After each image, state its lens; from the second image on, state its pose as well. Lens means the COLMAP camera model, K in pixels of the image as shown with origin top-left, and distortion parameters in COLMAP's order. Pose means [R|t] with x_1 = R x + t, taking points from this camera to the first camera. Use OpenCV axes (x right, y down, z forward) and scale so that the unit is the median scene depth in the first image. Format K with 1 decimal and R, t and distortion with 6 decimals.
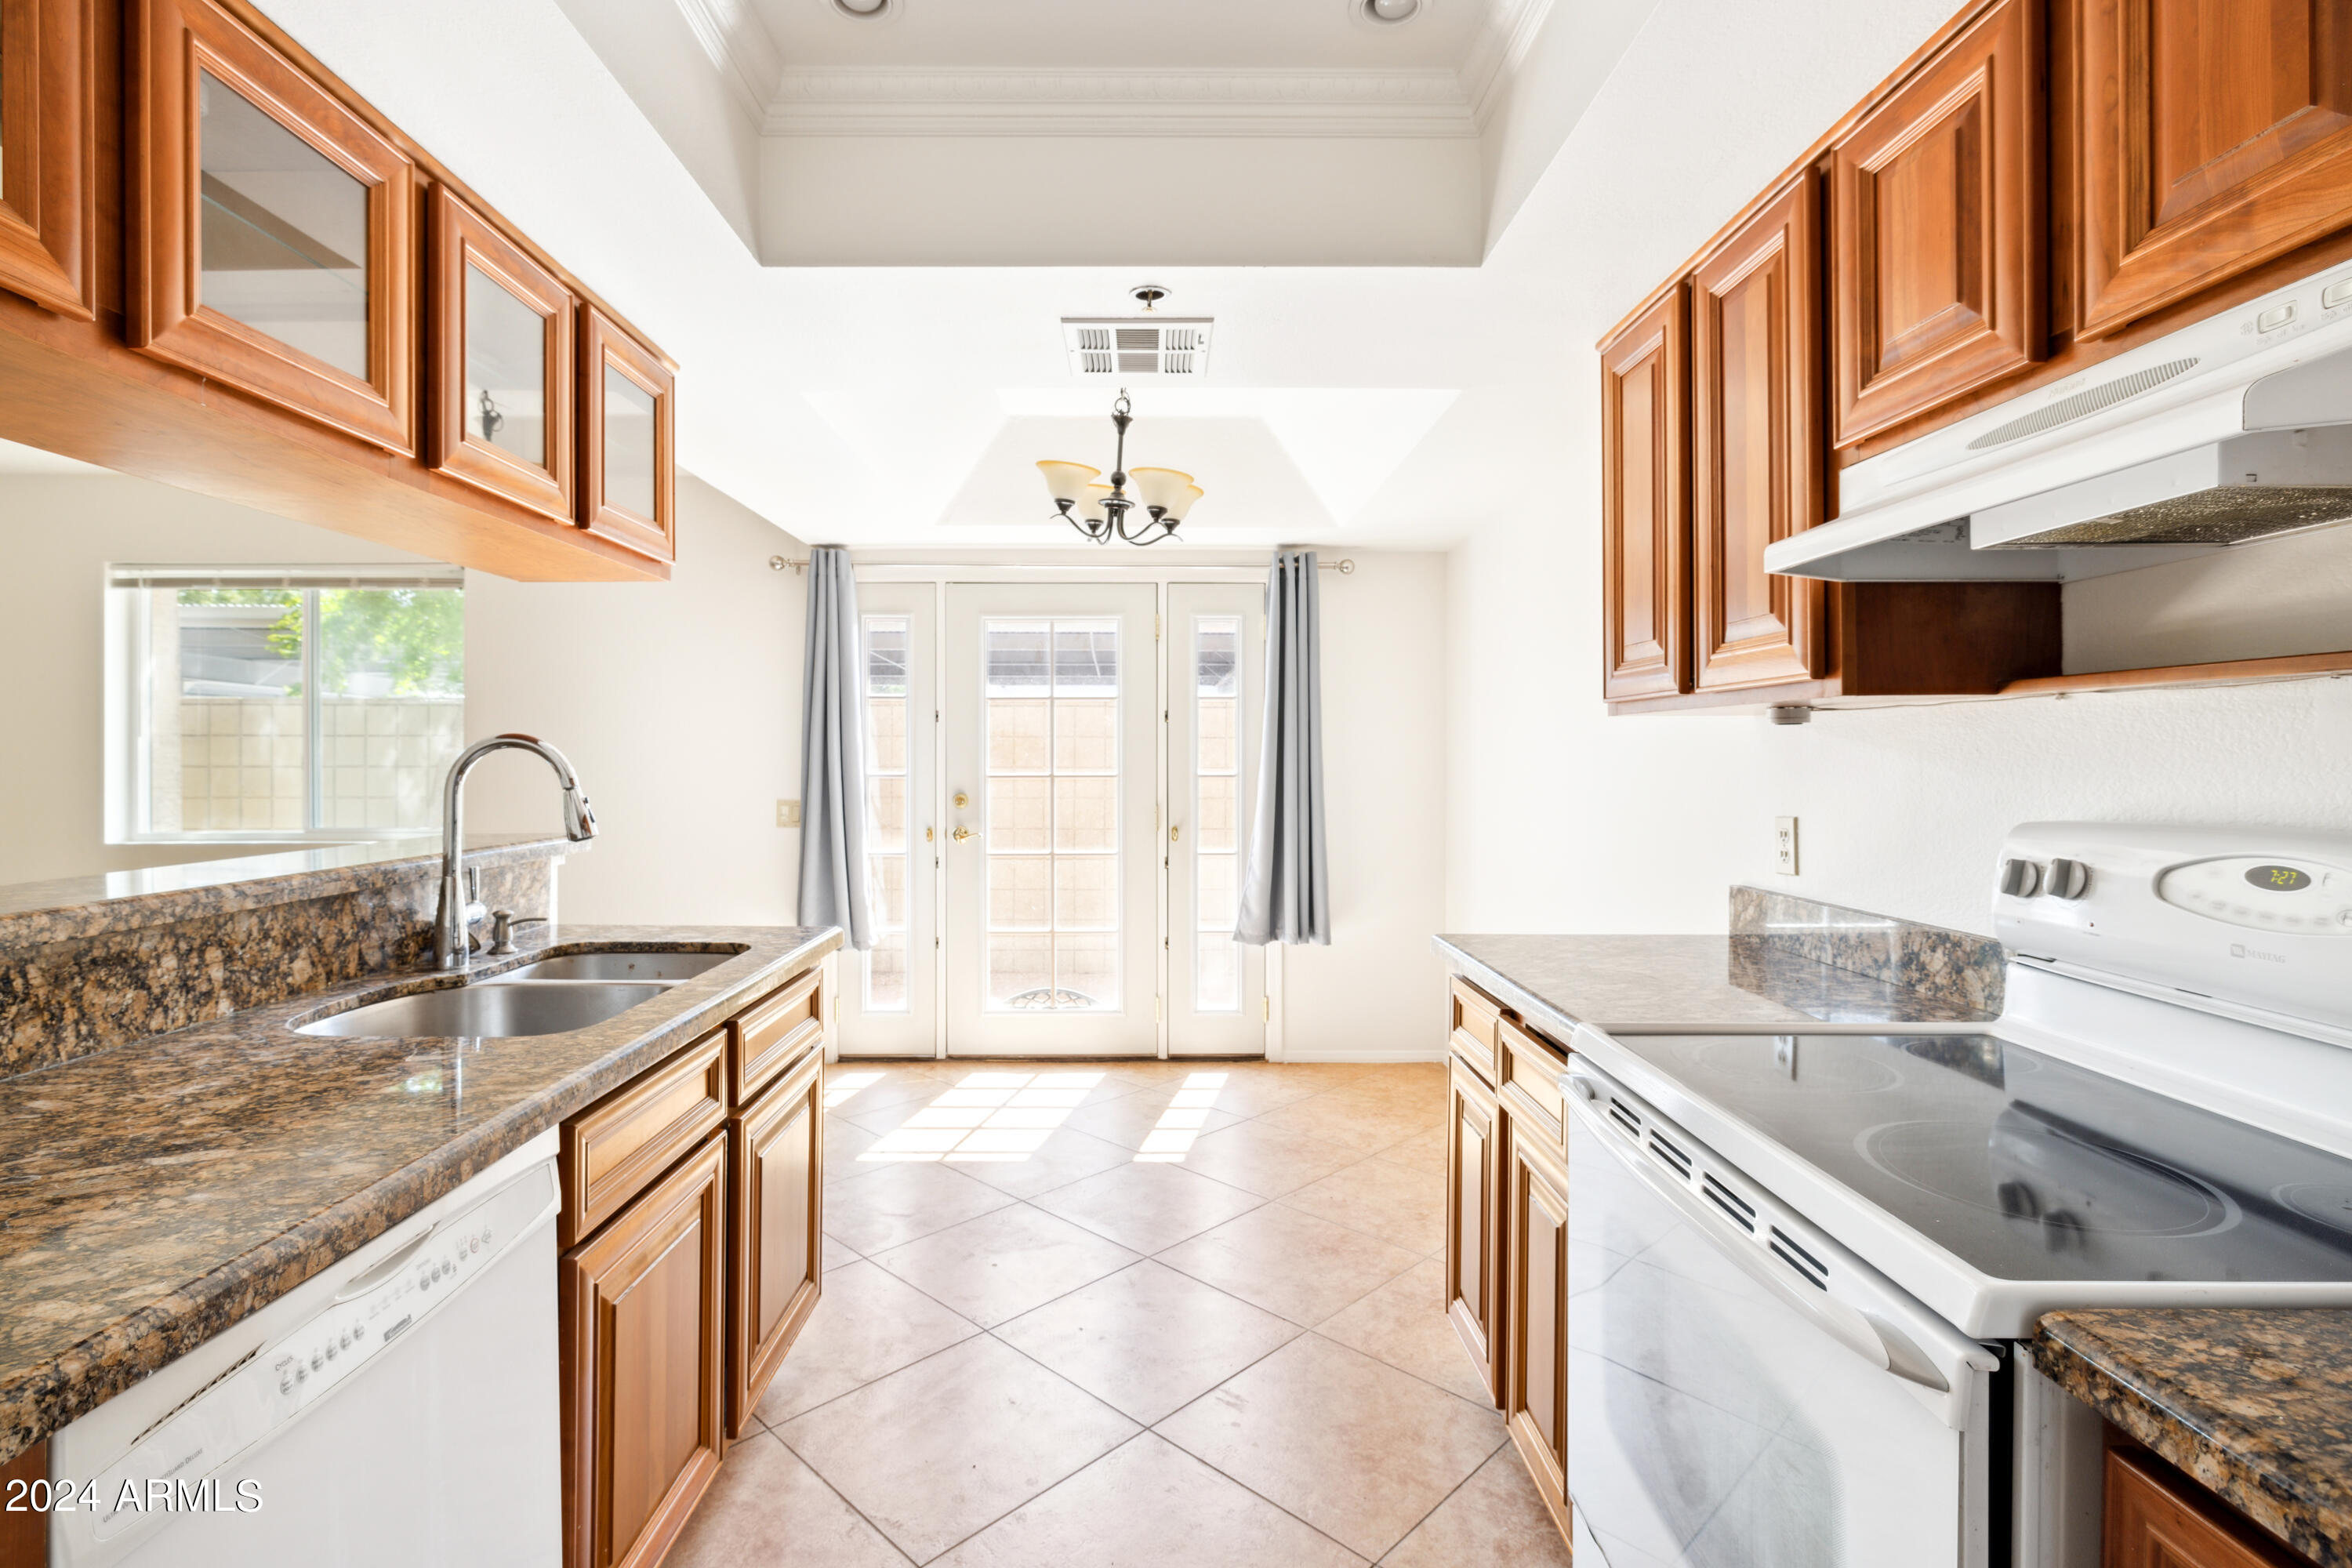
lens RADIAL K [[1102.5, 0, 1170.2], [0, 1102.5, 769.5], [0, 0, 1]] dist [-0.006394, 0.000289]
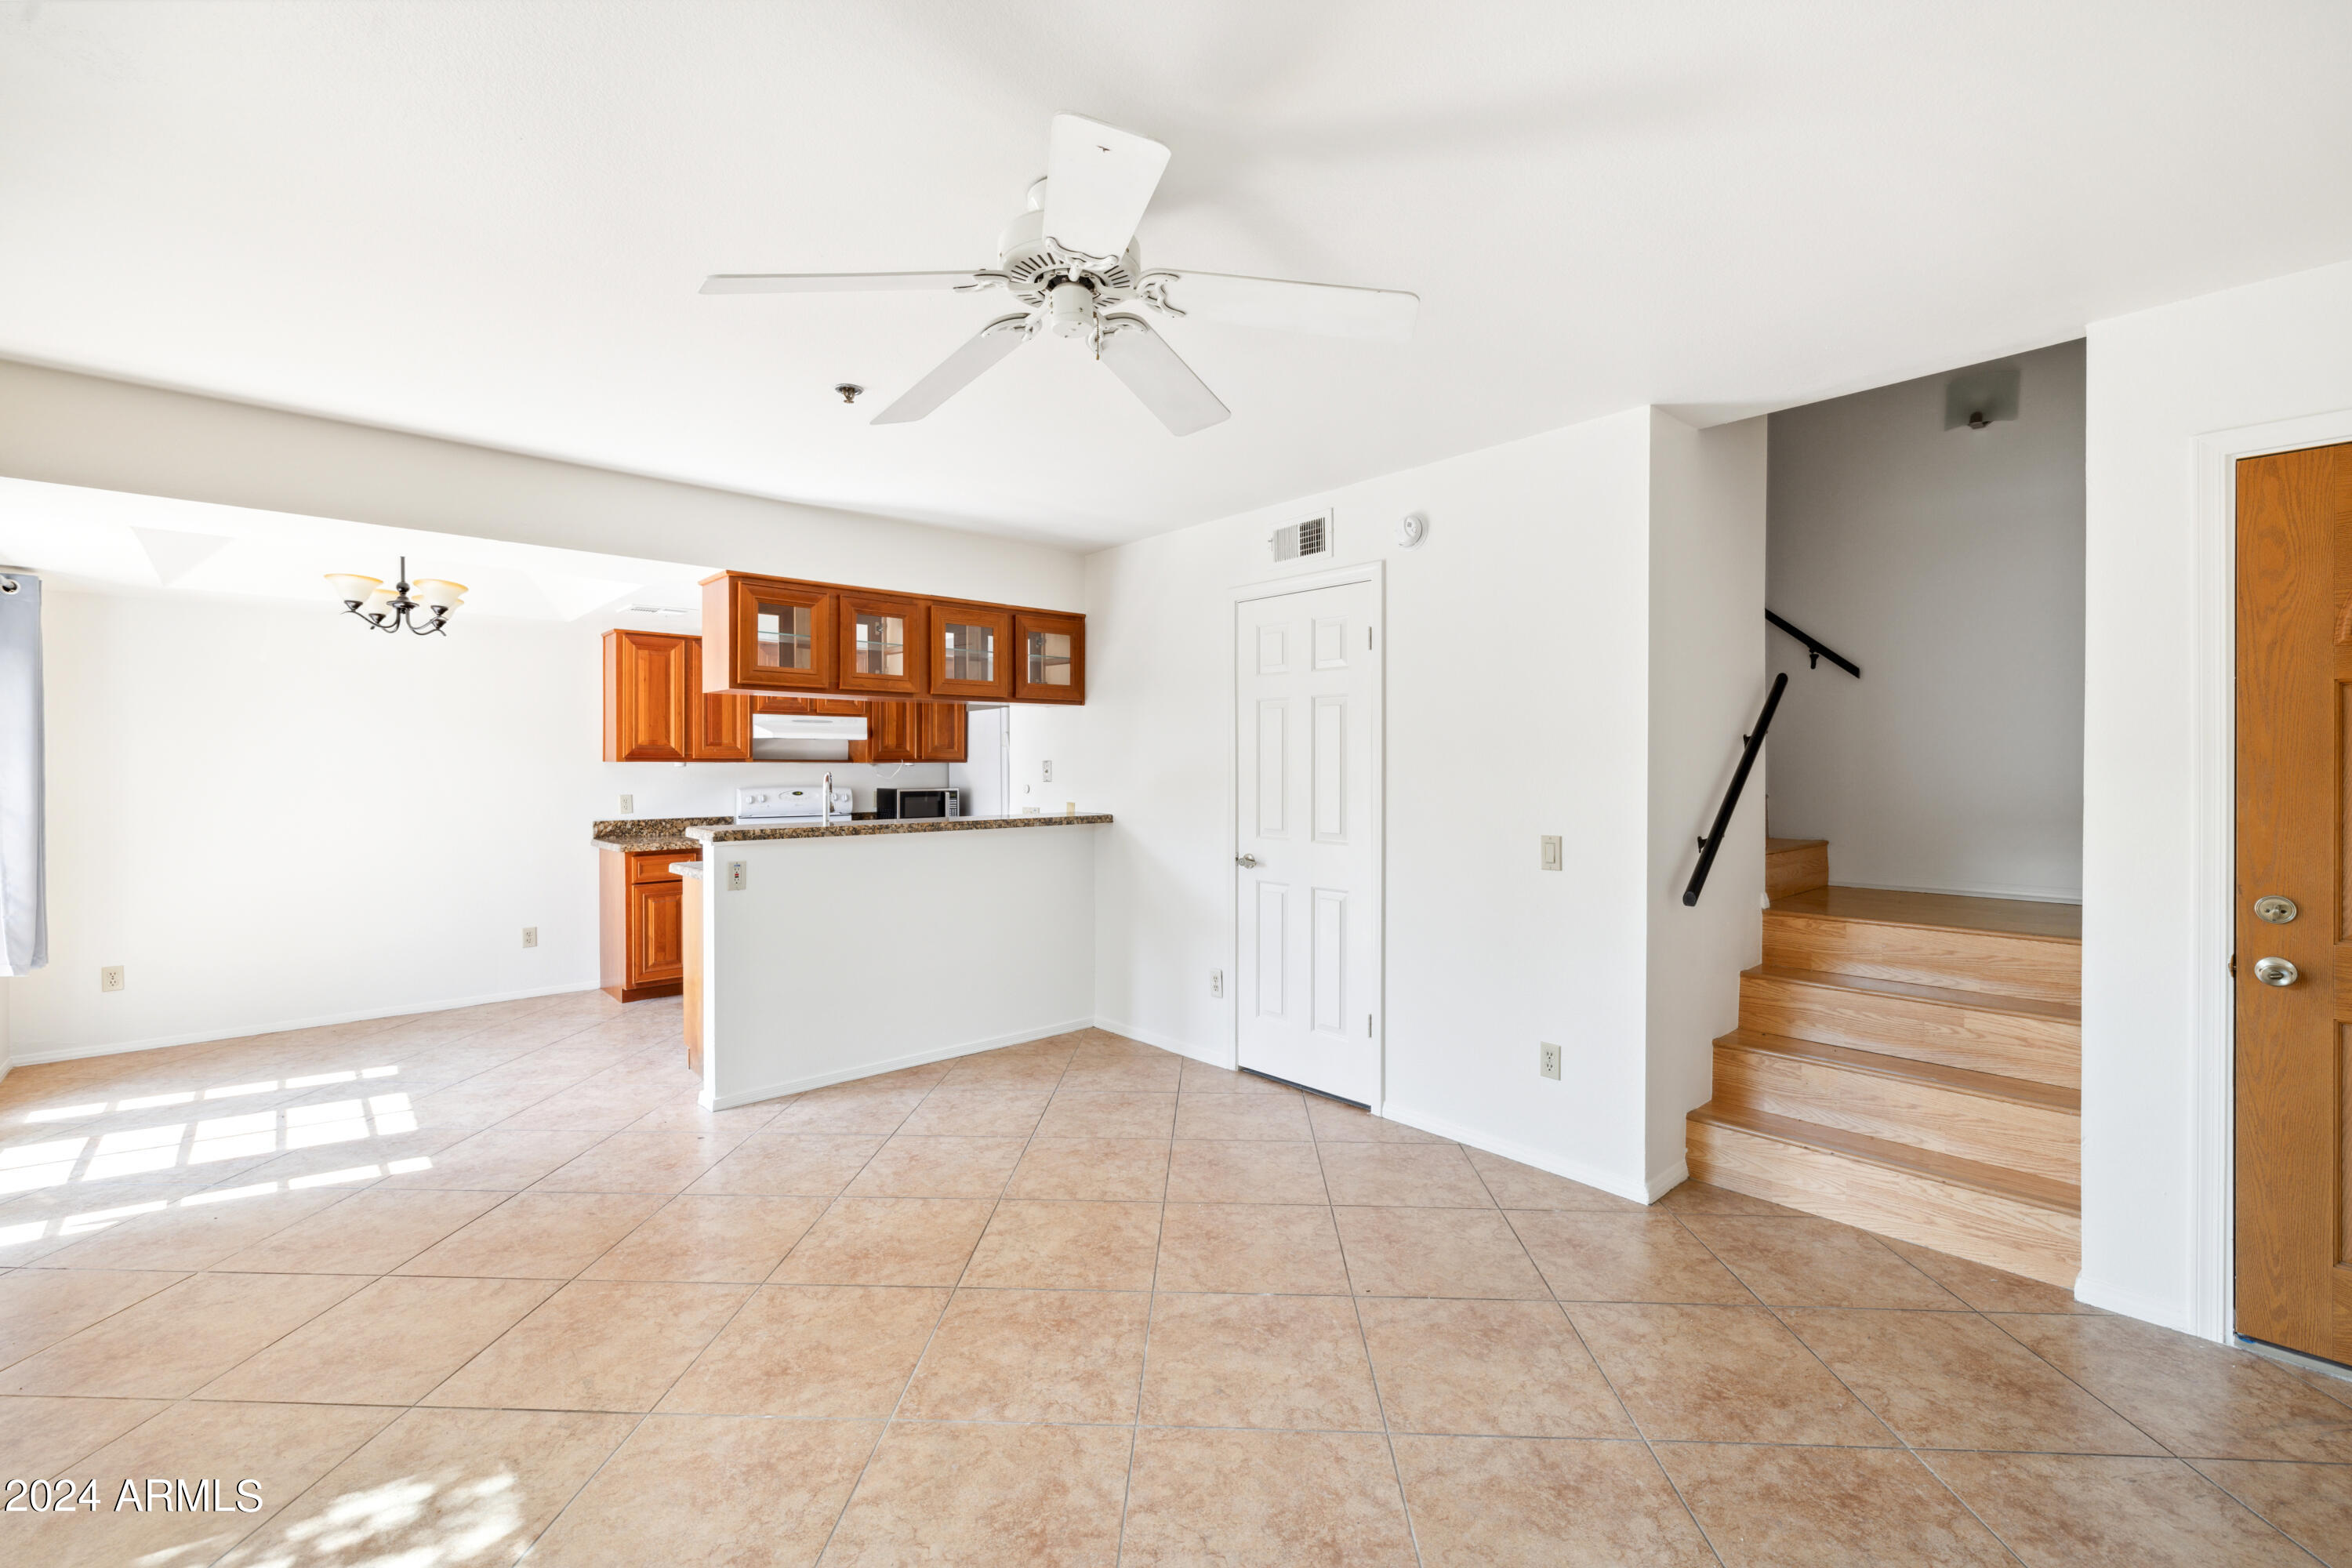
lens RADIAL K [[984.6, 0, 1180.2], [0, 984.6, 767.5], [0, 0, 1]] dist [0.003017, 0.000332]
pose [[-0.672626, -0.002262, 0.739979, -2.861875], [0.005976, 0.999946, 0.008489, -0.053794], [-0.739958, 0.010132, -0.672577, 1.904293]]
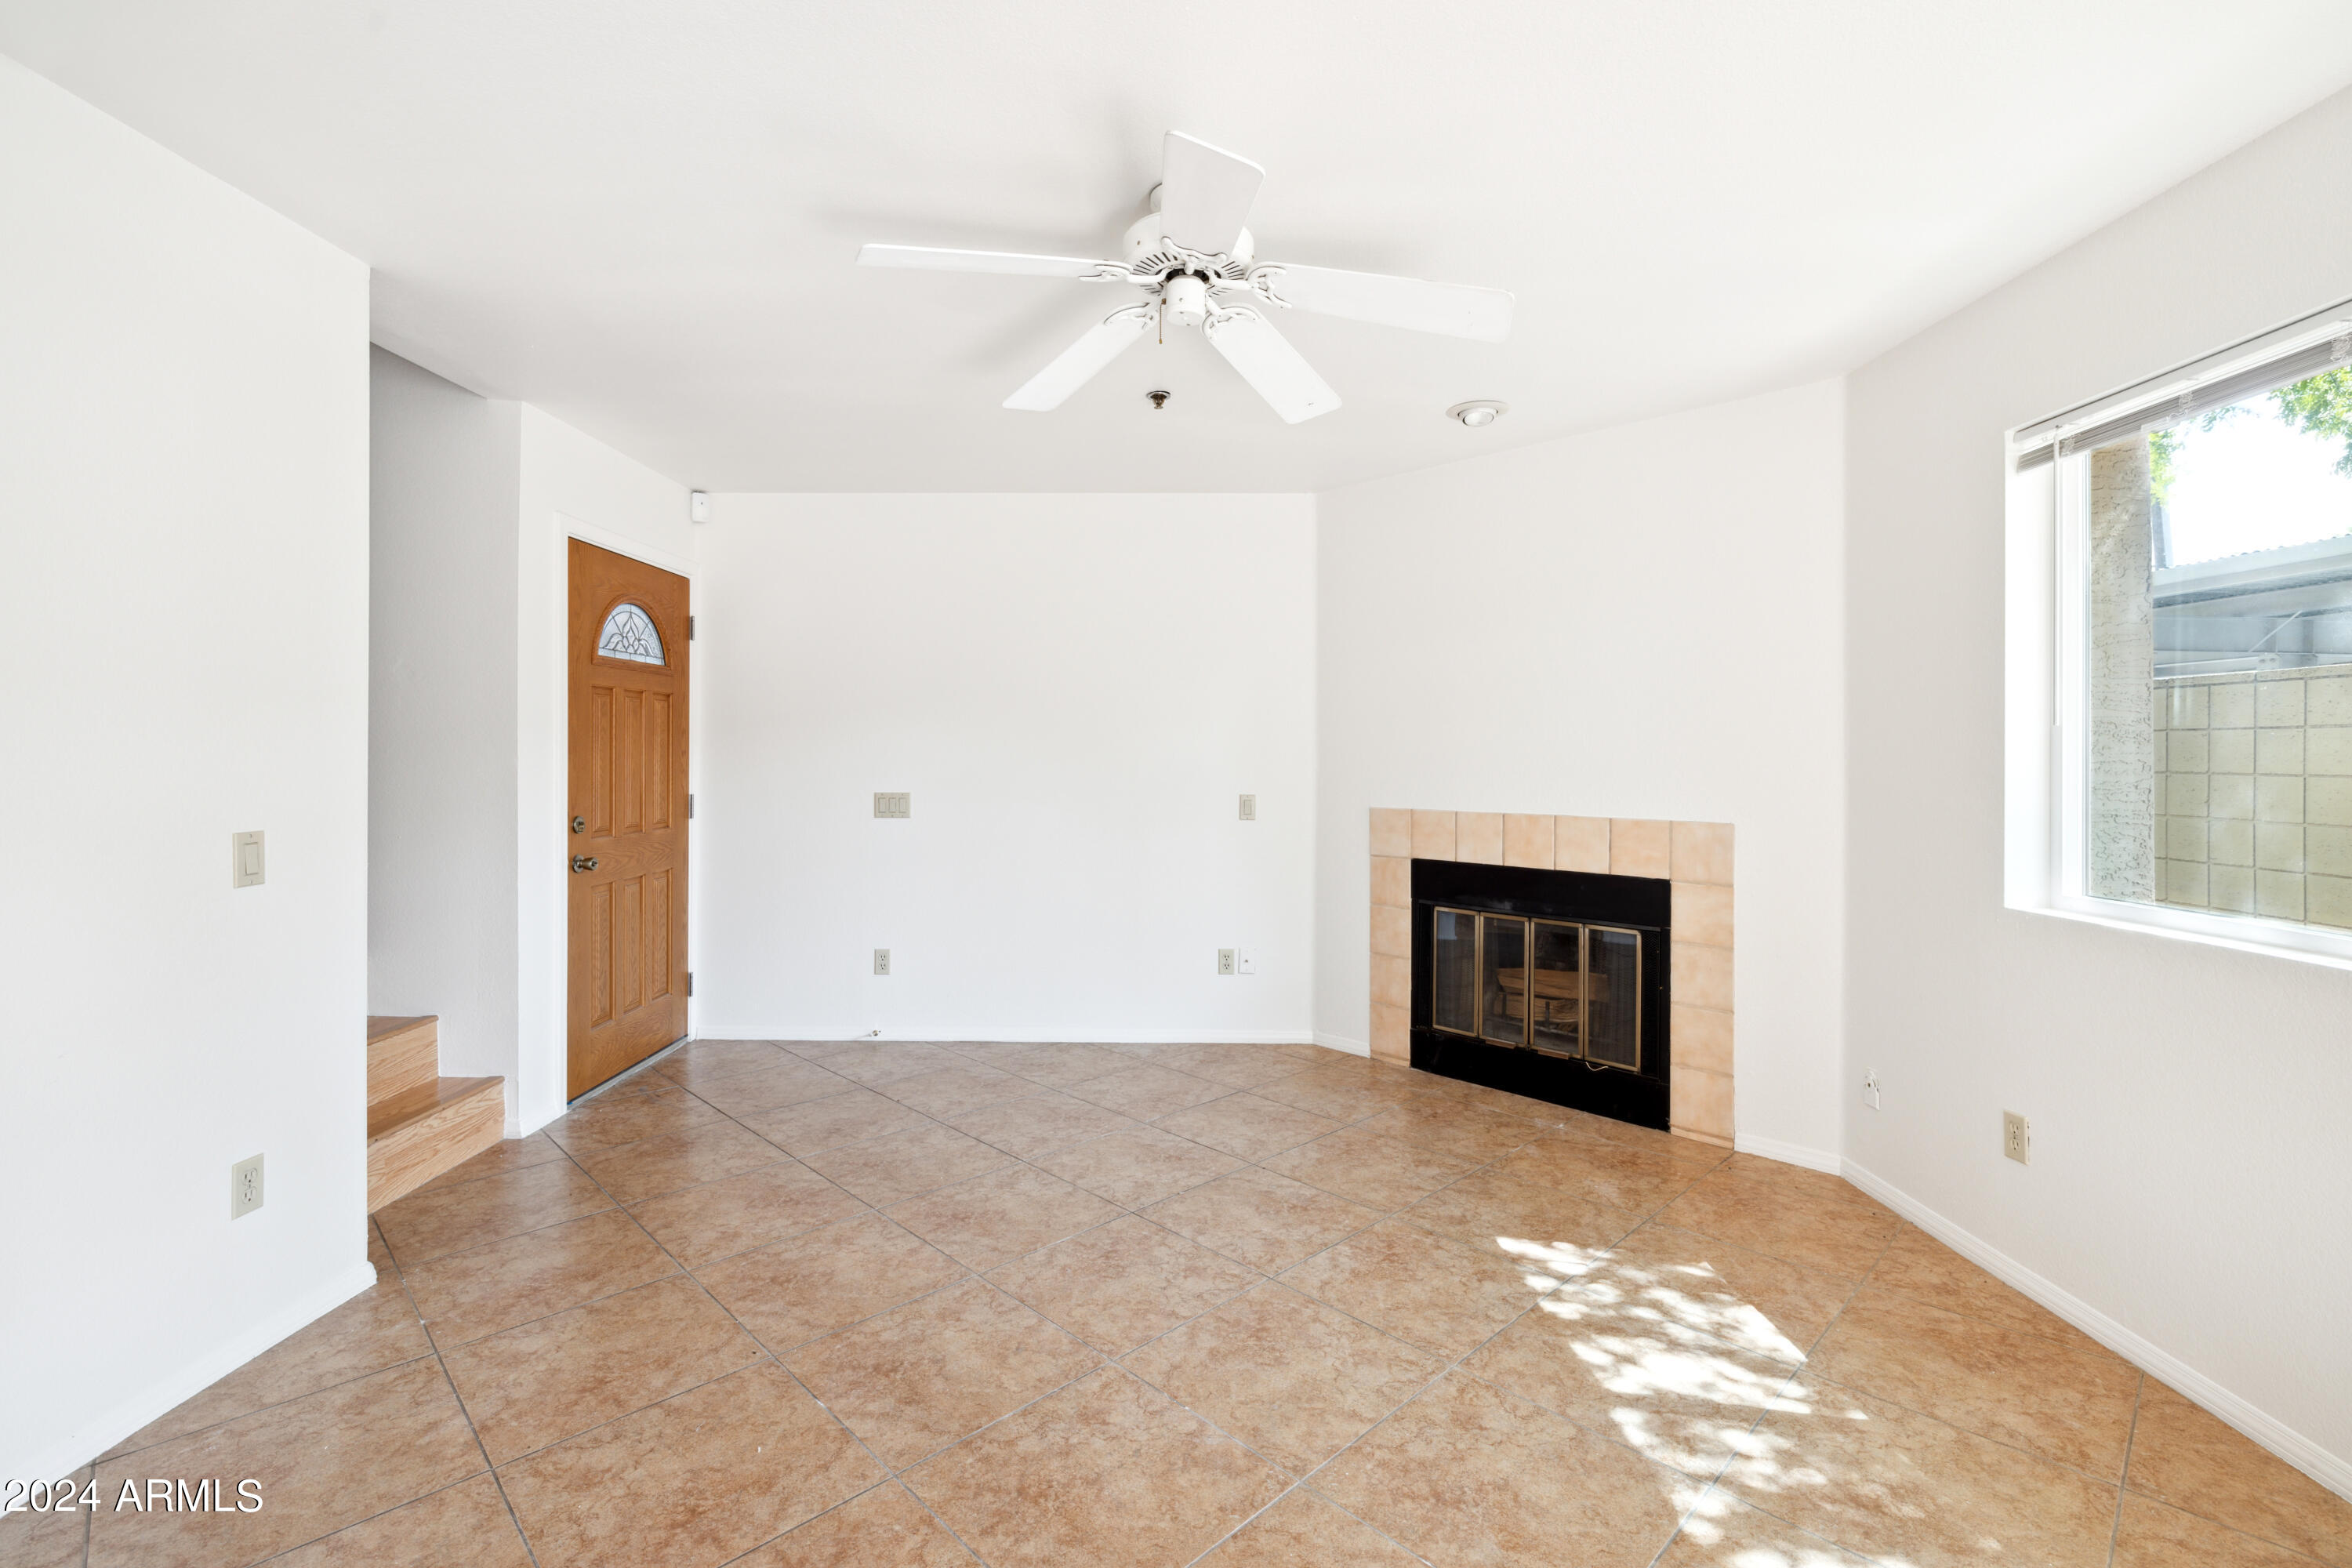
lens RADIAL K [[1046.5, 0, 1171.3], [0, 1046.5, 753.1], [0, 0, 1]] dist [-0.003833, -0.000234]
pose [[-0.025648, -0.000635, -0.999671, -0.928648], [-0.010630, 0.999943, -0.000362, -0.015176], [0.999615, 0.010617, -0.025653, 1.334560]]
